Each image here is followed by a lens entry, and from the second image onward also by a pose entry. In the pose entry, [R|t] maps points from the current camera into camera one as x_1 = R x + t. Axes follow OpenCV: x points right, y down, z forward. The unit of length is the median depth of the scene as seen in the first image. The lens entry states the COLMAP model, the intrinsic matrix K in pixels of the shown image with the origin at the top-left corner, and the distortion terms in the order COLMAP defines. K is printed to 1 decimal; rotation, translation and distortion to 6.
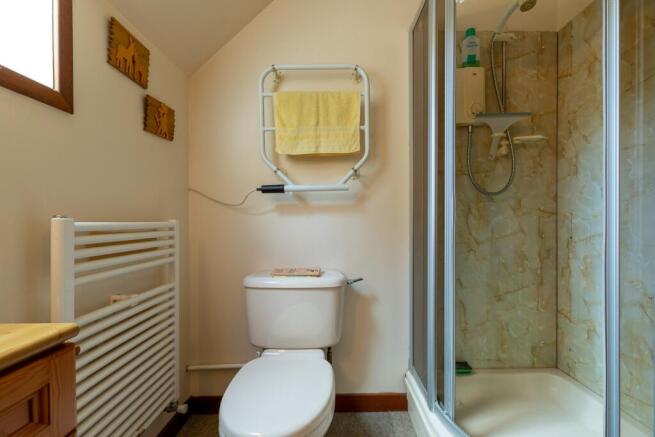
lens RADIAL K [[285.4, 0, 346.7], [0, 285.4, 221.1], [0, 0, 1]] dist [0.000586, 0.000070]
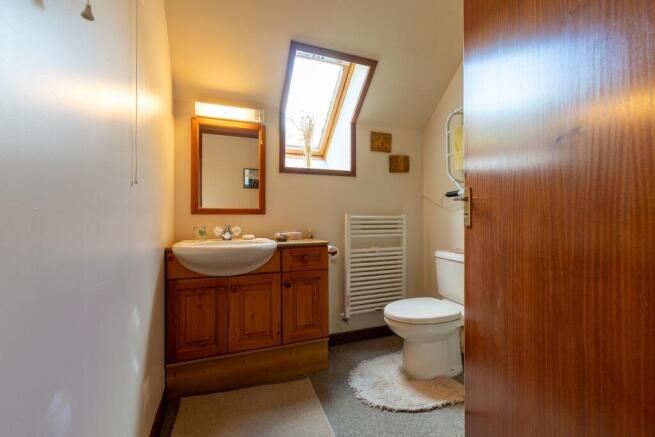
lens RADIAL K [[292.7, 0, 332.4], [0, 292.7, 215.6], [0, 0, 1]] dist [0.000530, 0.000071]
pose [[0.336674, 0.002600, -0.941618, 1.134226], [-0.002954, 0.999994, 0.001705, -0.001067], [0.941617, 0.002208, 0.336680, -0.120920]]
